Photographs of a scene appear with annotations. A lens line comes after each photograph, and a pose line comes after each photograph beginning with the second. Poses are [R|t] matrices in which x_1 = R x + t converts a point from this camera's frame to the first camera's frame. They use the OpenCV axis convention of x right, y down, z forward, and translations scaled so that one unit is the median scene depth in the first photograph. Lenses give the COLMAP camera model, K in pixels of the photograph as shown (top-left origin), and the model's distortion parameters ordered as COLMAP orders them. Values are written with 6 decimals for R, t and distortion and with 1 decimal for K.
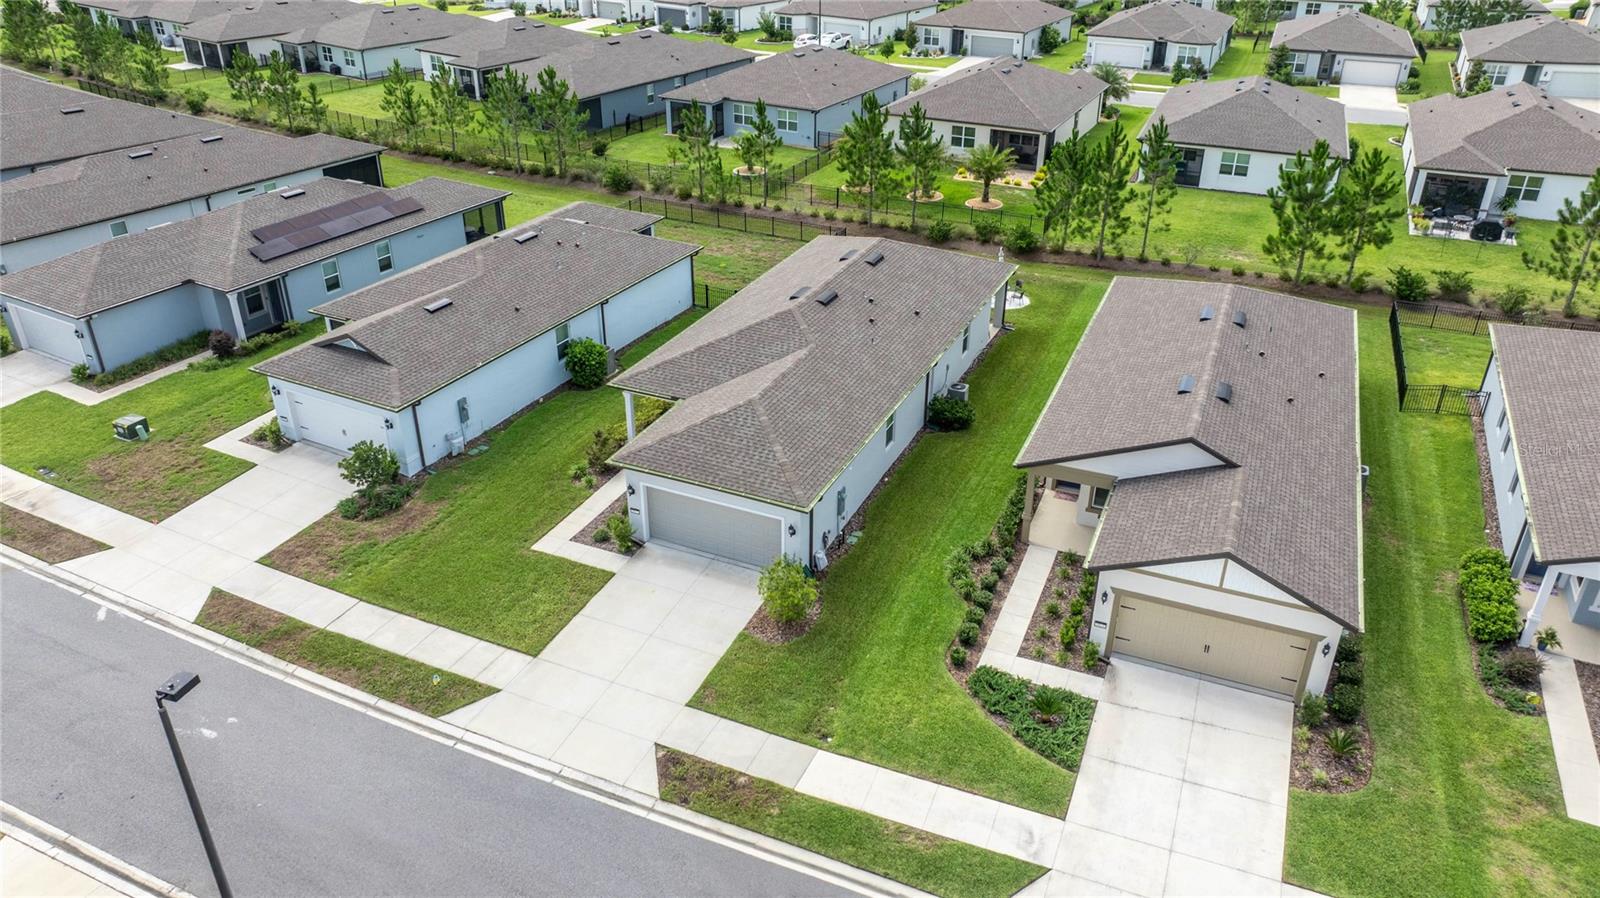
lens RADIAL K [[1121.8, 0, 805.8], [0, 1121.8, 447.6], [0, 0, 1]] dist [-0.031807, 0.025399]
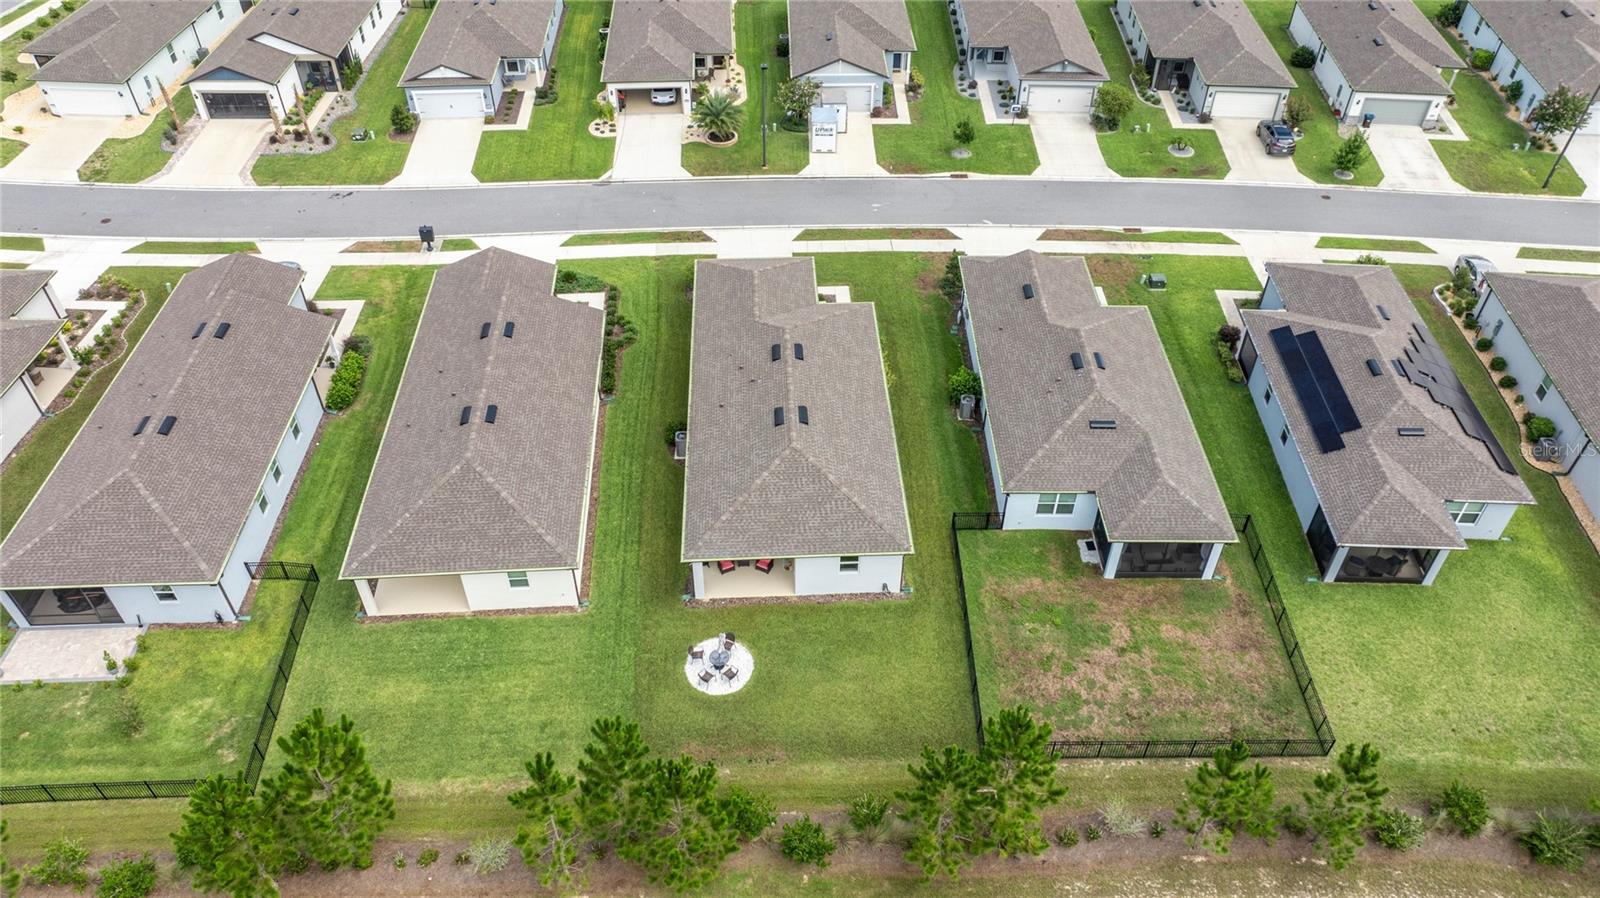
lens RADIAL K [[1121.8, 0, 795.0], [0, 1121.8, 449.6], [0, 0, 1]] dist [-0.031807, 0.025399]
pose [[-0.893935, 0.294337, -0.338003, 0.435928], [-0.221091, 0.366409, 0.903805, -1.174069], [0.389871, 0.882672, -0.262471, 1.331914]]
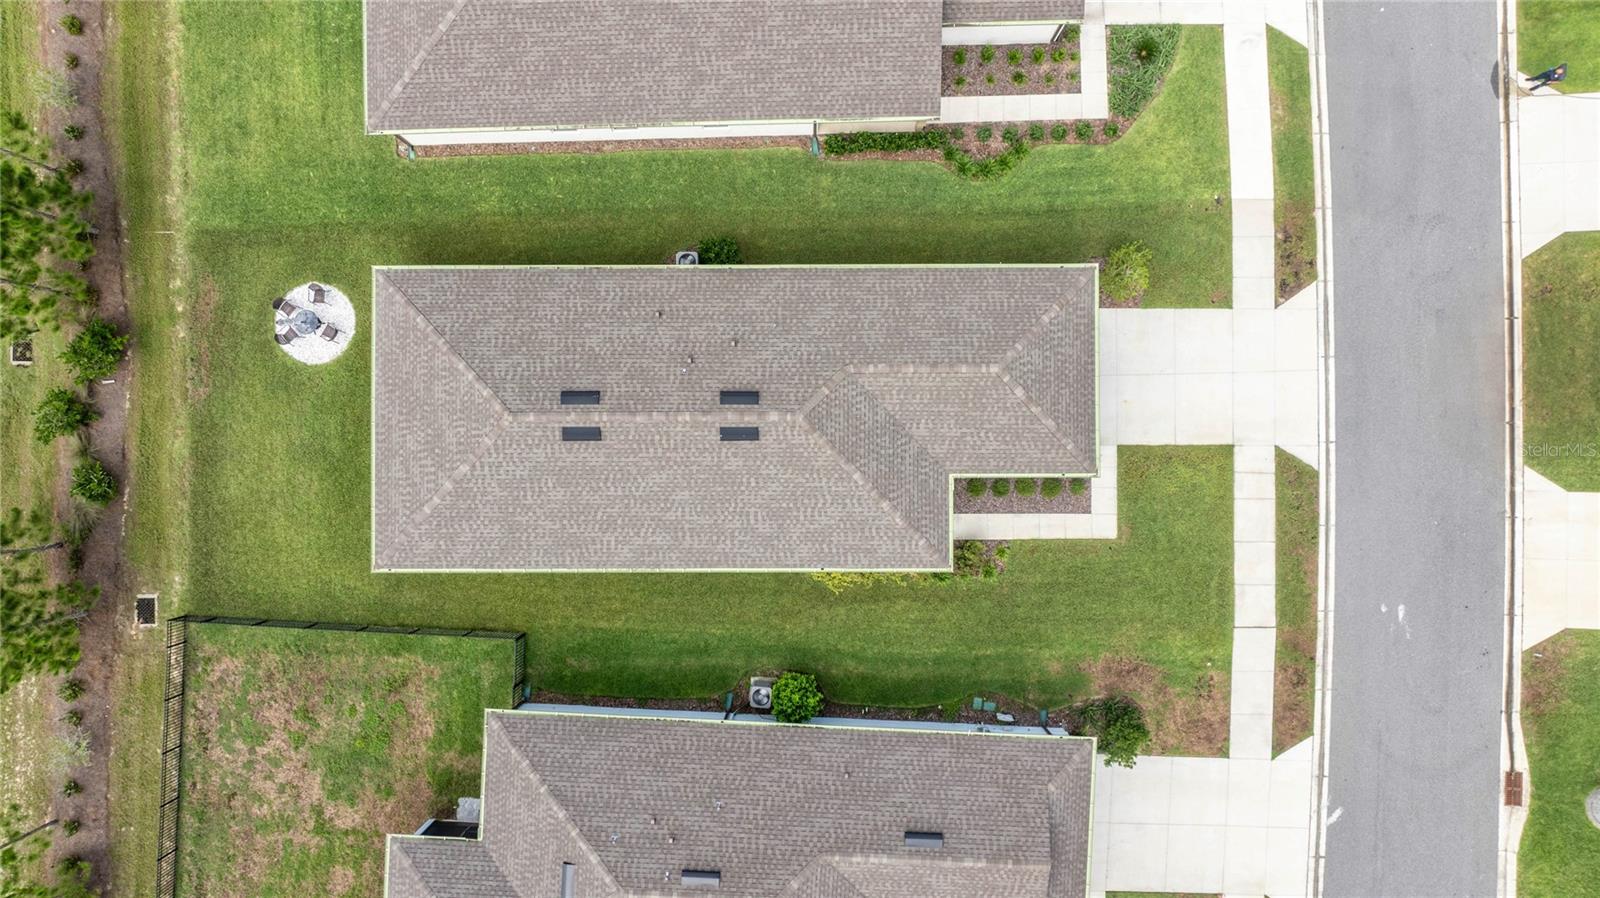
lens RADIAL K [[1121.8, 0, 801.1], [0, 1121.8, 439.4], [0, 0, 1]] dist [-0.031807, 0.025399]
pose [[-0.413068, -0.910687, 0.004933, -0.028719], [0.437190, -0.193543, 0.878297, -0.766800], [-0.798899, 0.364953, 0.478089, 0.536764]]
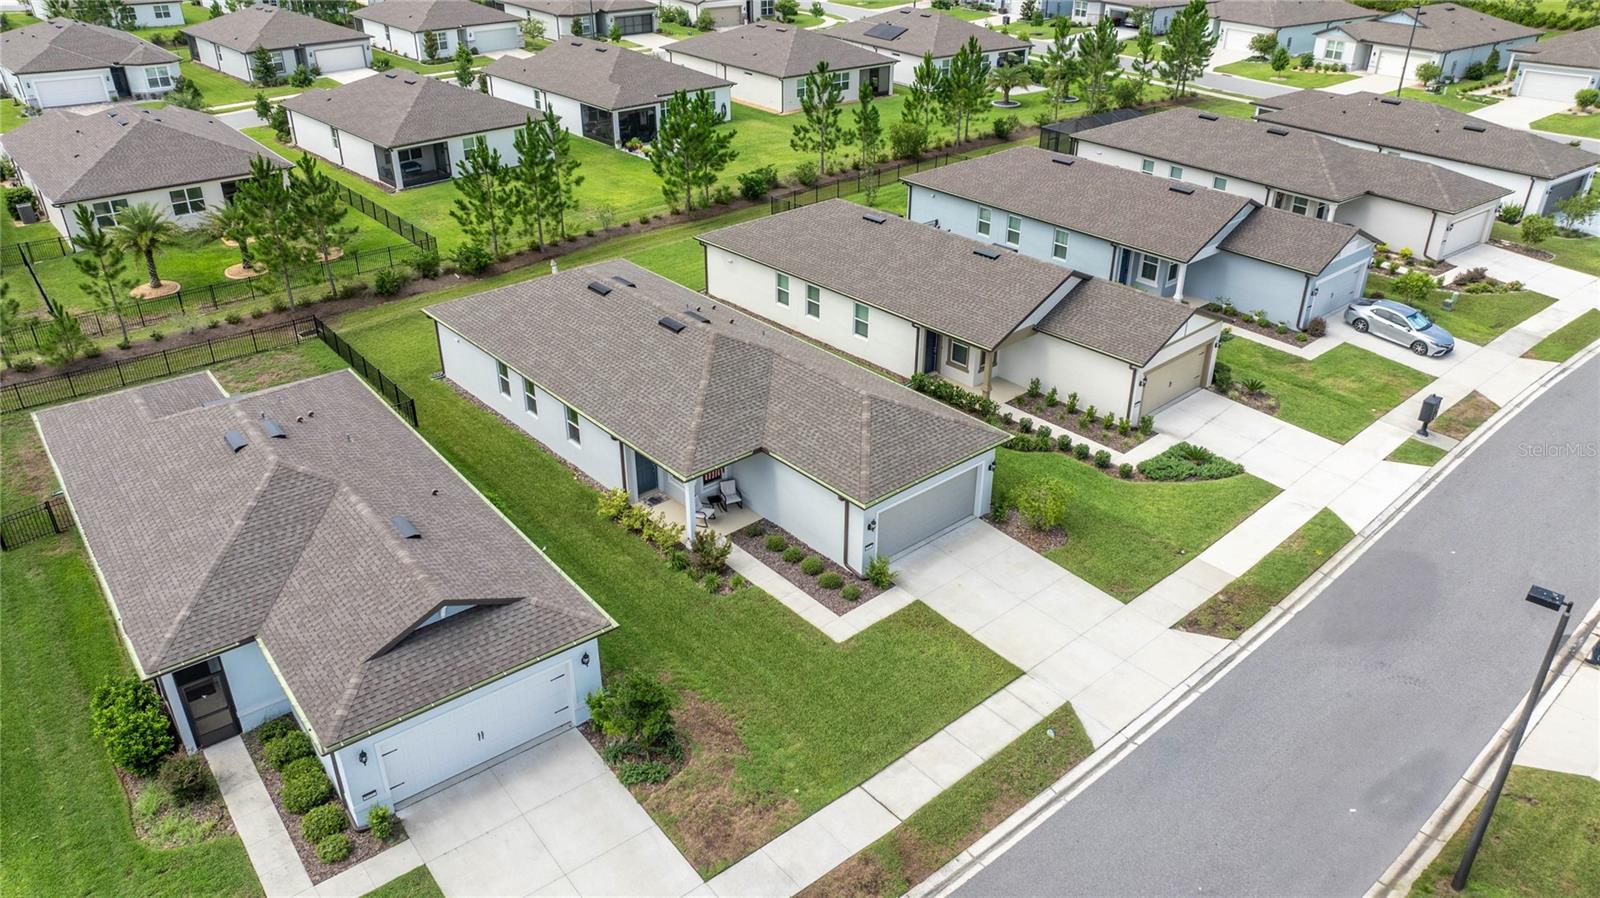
lens RADIAL K [[1121.8, 0, 806.1], [0, 1121.8, 447.7], [0, 0, 1]] dist [-0.031807, 0.025399]
pose [[0.413811, -0.440039, 0.796948, -0.701908], [0.434431, 0.864762, 0.251906, -0.219692], [-0.800019, 0.241977, 0.549015, 0.383016]]
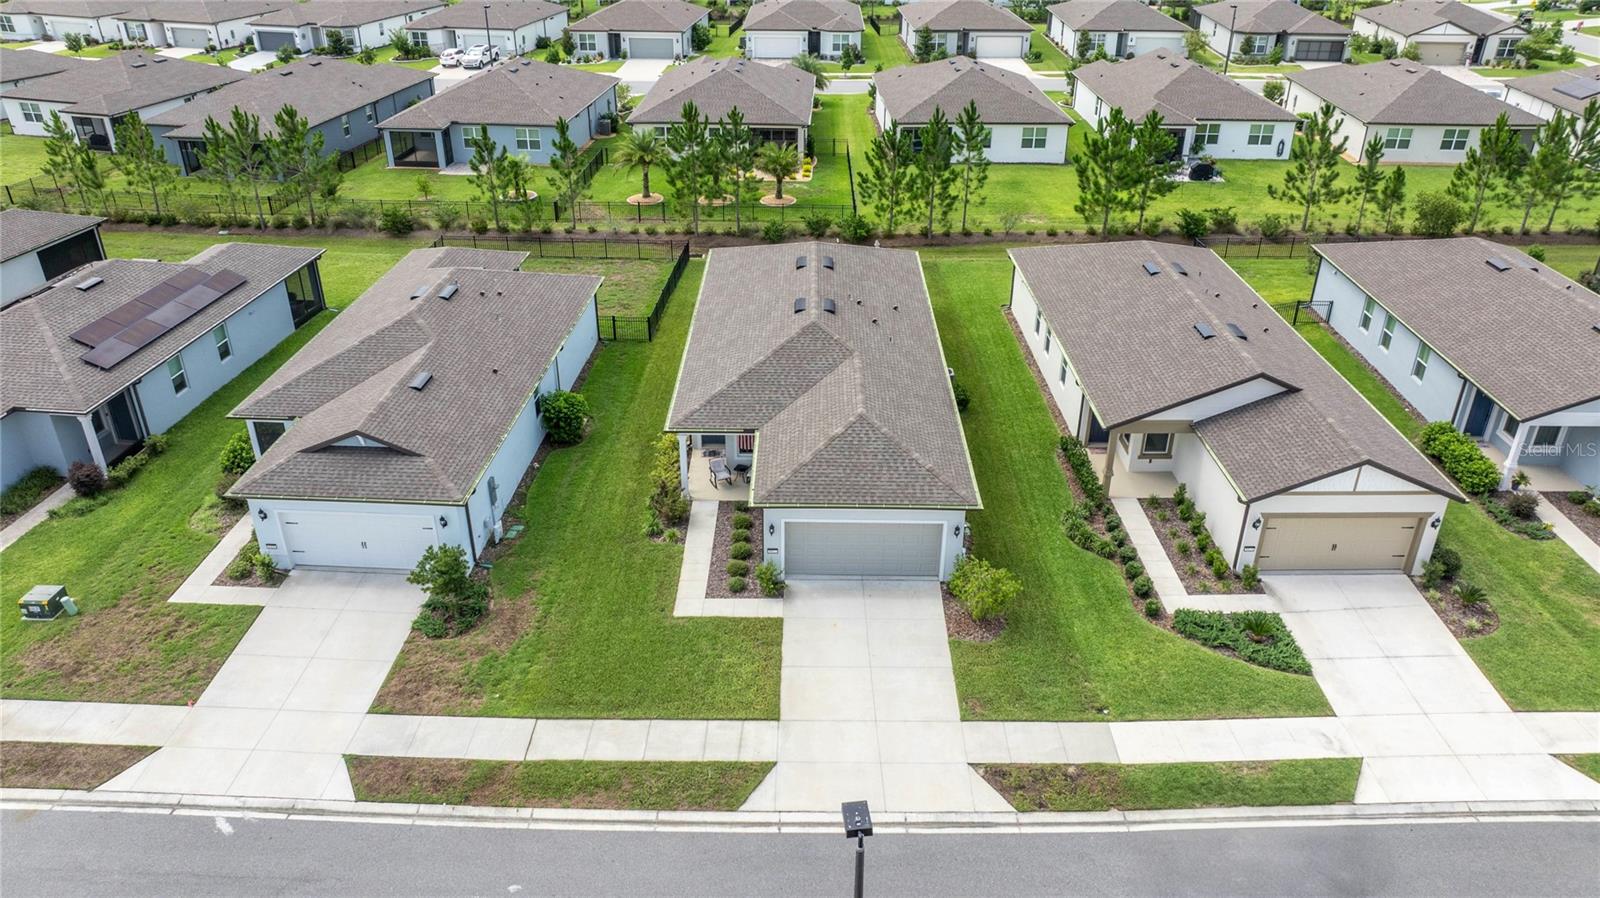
lens RADIAL K [[1121.8, 0, 806.6], [0, 1121.8, 450.0], [0, 0, 1]] dist [-0.031807, 0.025399]
pose [[0.913466, -0.195403, 0.356927, -0.349859], [0.194353, 0.980148, 0.039193, -0.046551], [-0.357500, 0.033568, 0.933310, 0.071801]]
